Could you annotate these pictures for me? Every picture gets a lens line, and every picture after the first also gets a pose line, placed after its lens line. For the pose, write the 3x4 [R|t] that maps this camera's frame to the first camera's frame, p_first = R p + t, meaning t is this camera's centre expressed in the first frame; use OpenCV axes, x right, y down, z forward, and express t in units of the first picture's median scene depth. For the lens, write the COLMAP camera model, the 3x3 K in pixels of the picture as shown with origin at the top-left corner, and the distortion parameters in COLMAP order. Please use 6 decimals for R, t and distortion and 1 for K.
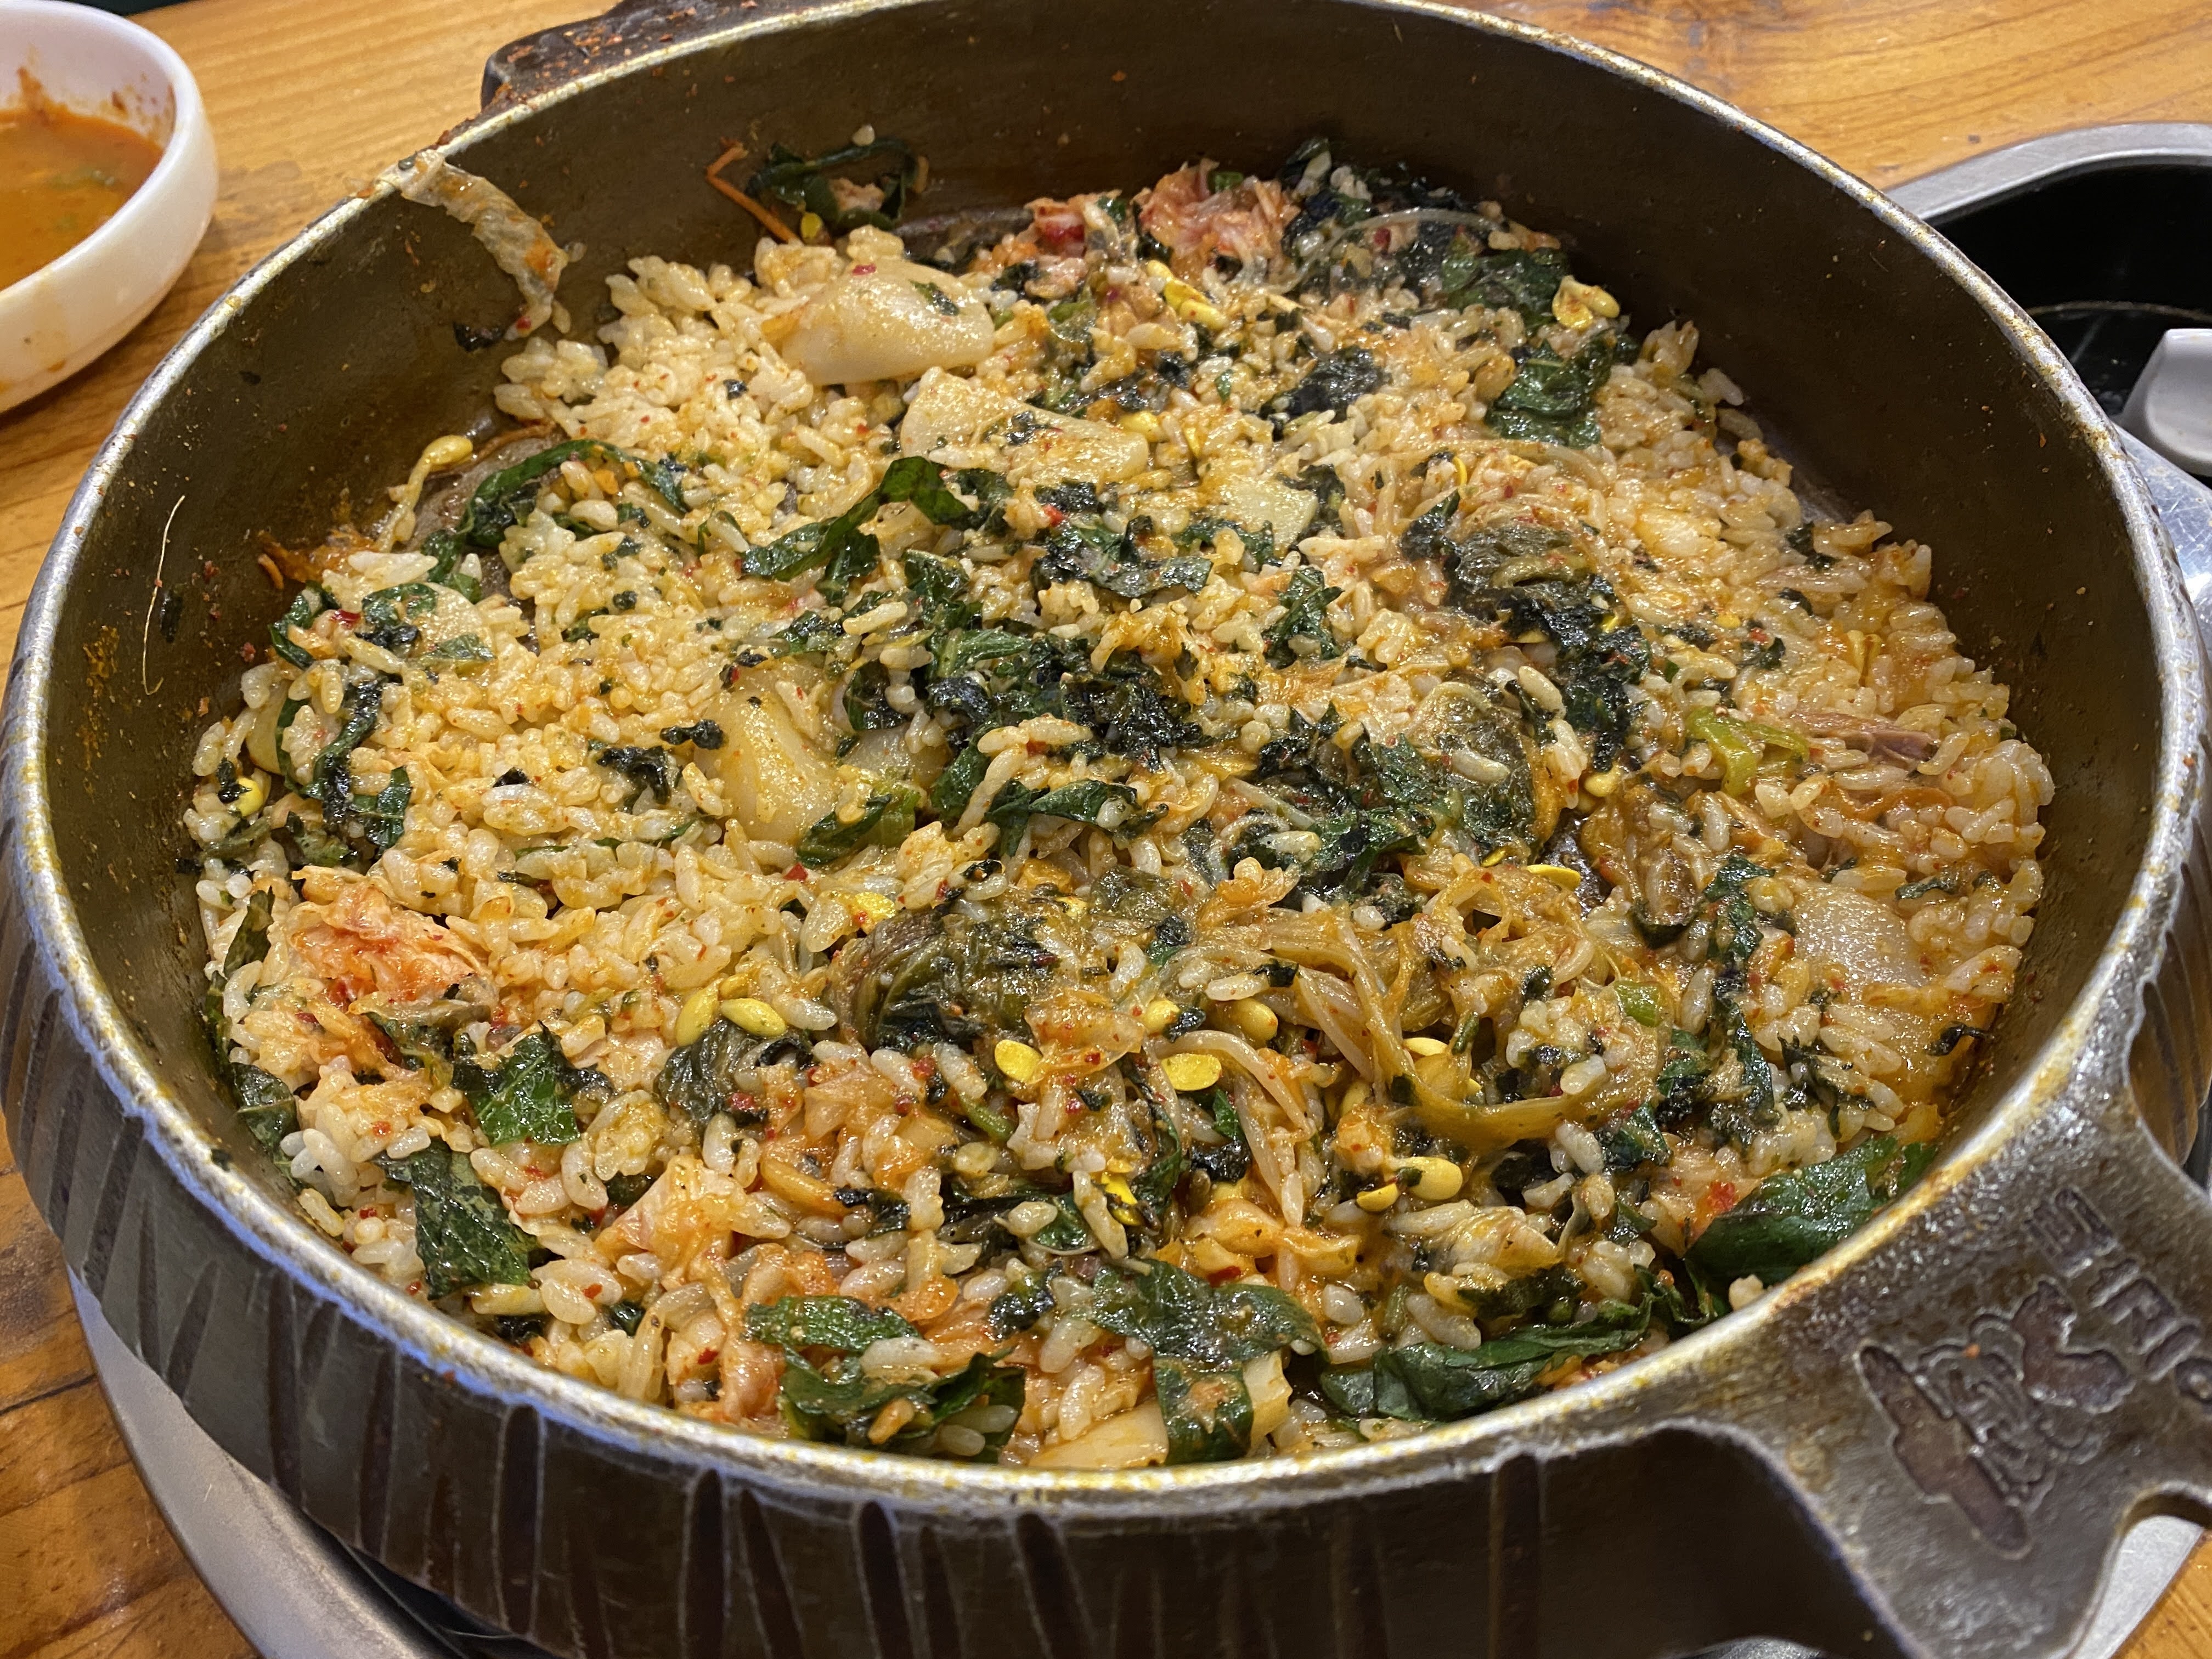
lens RADIAL K [[1664.2, 0, 1085.9], [0, 1664.2, 816.6], [0, 0, 1]] dist [-0.013452, -0.001716]
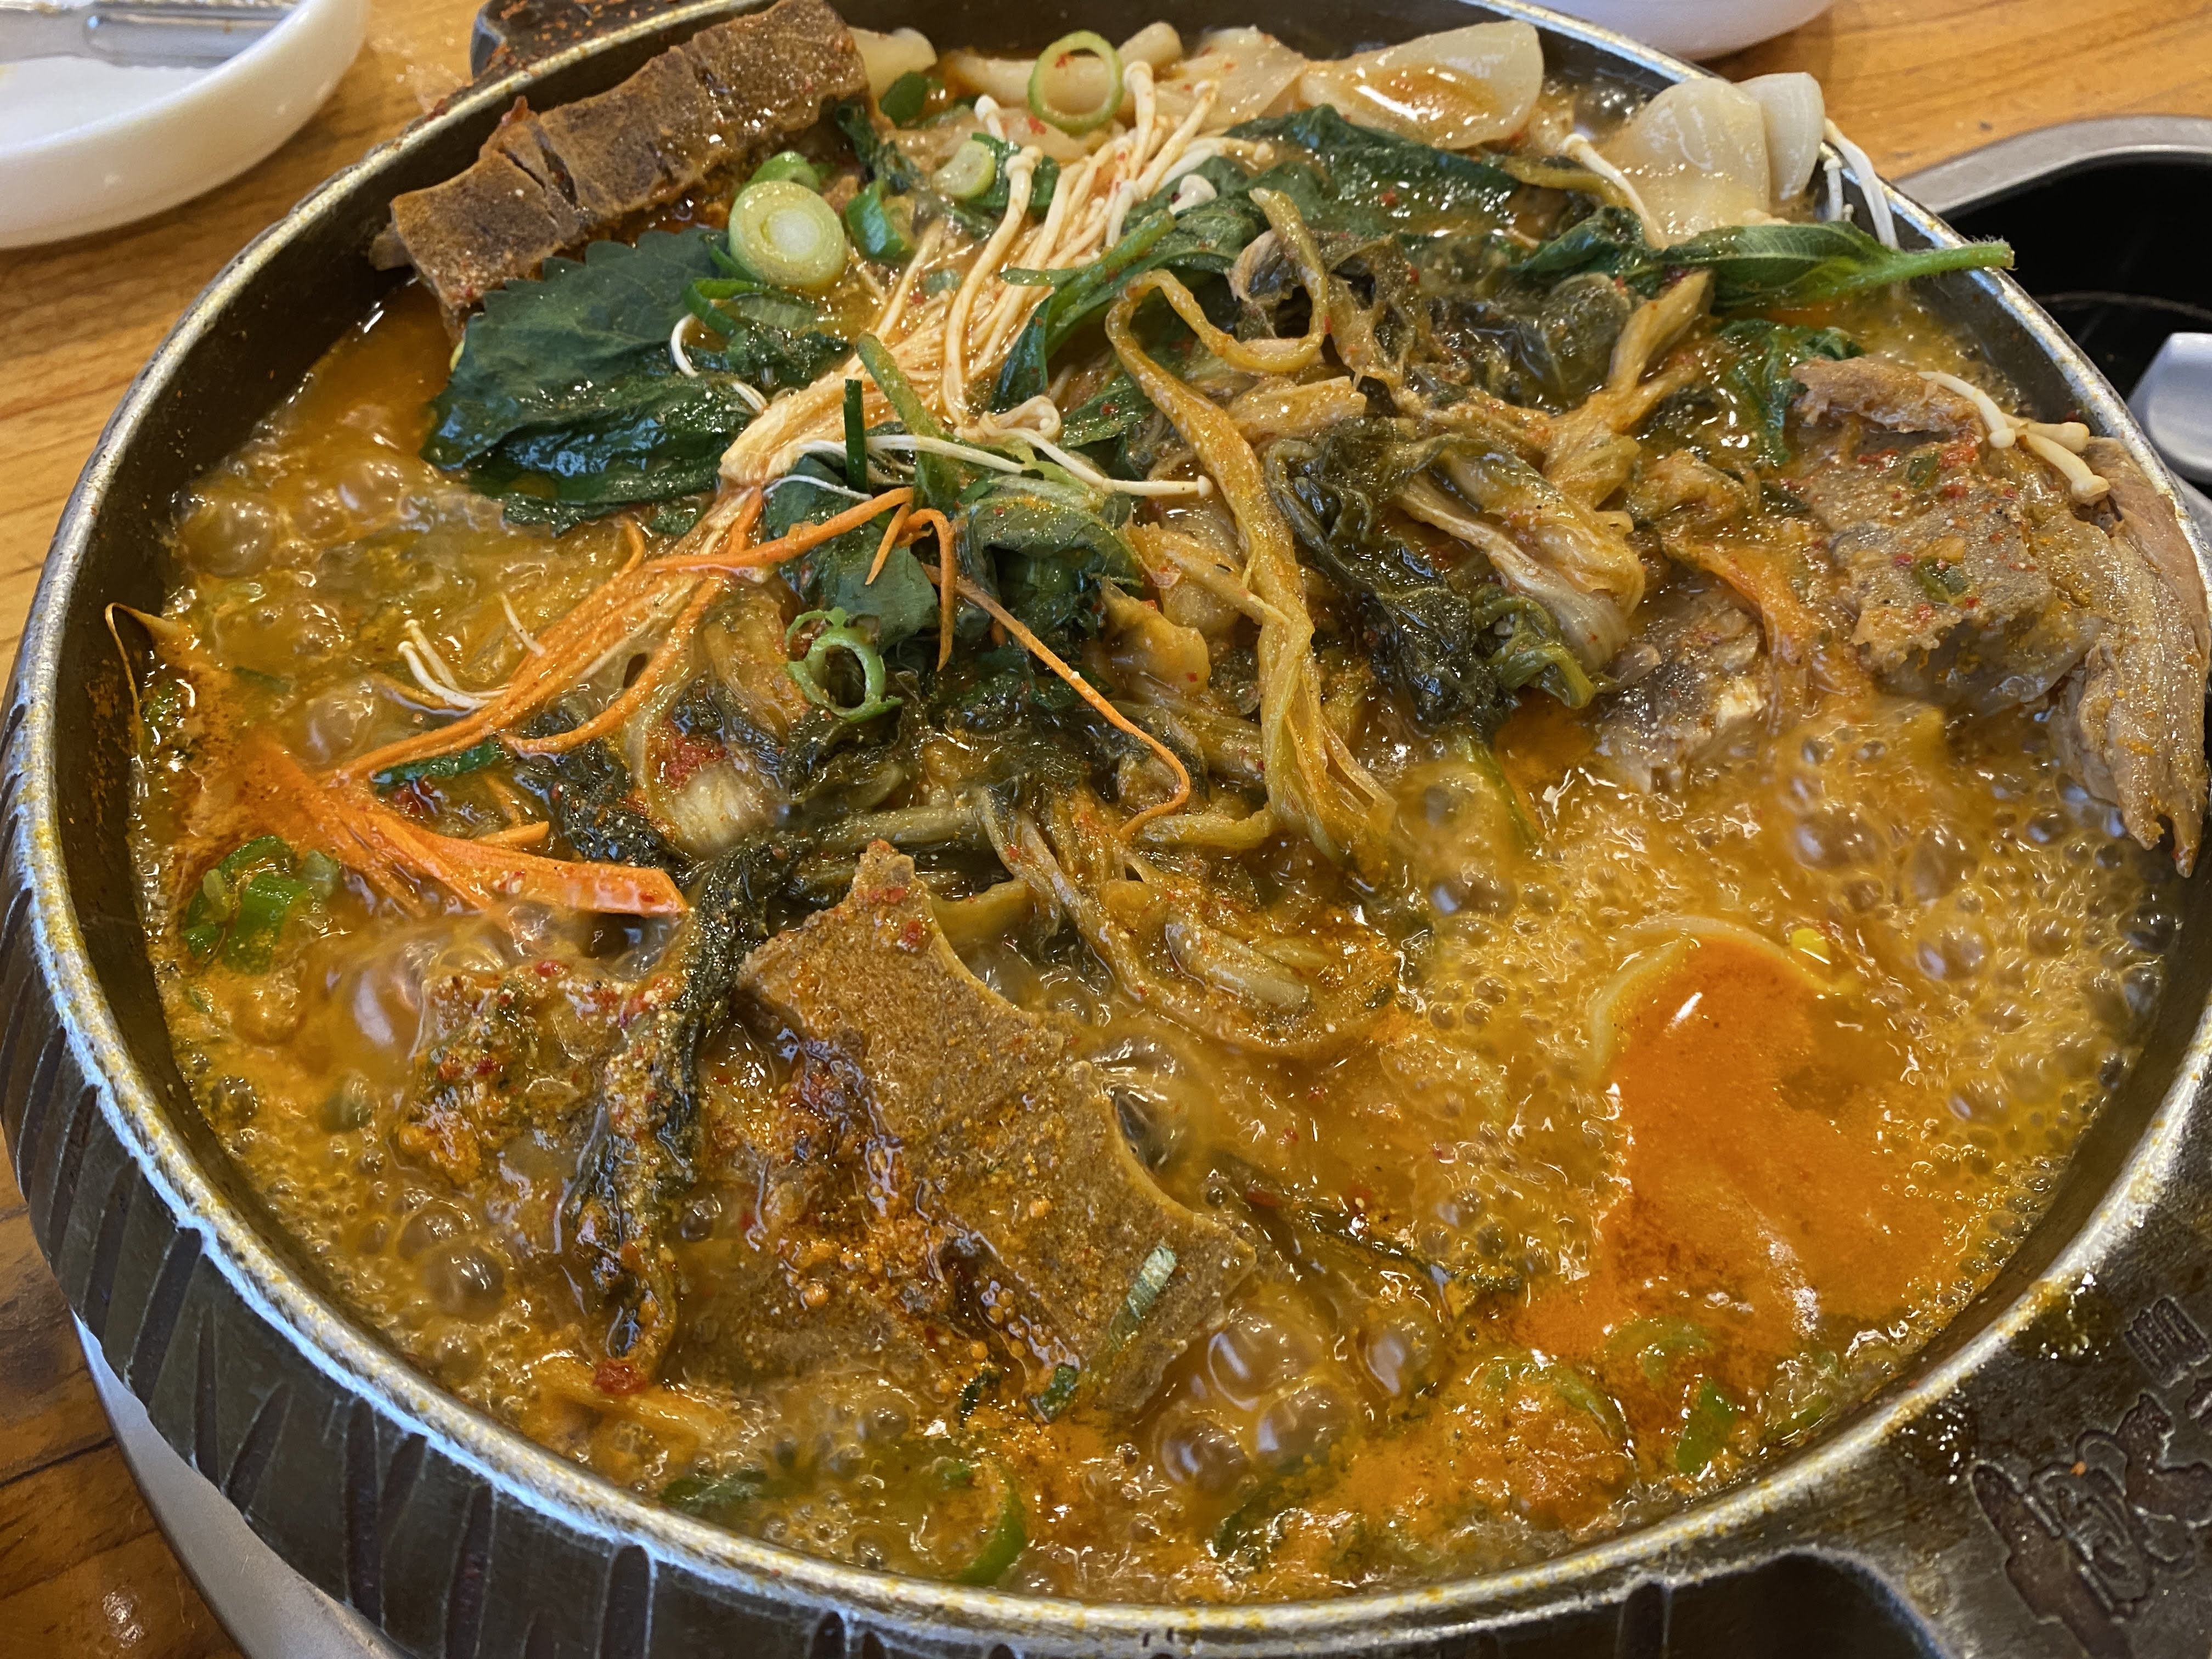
lens RADIAL K [[1664.2, 0, 1121.0], [0, 1664.2, 837.4], [0, 0, 1]] dist [-0.013452, -0.001716]
pose [[0.998262, 0.006100, 0.058619, -0.113894], [-0.009676, 0.998096, 0.060917, -0.120218], [-0.058136, -0.061378, 0.996420, 0.044045]]
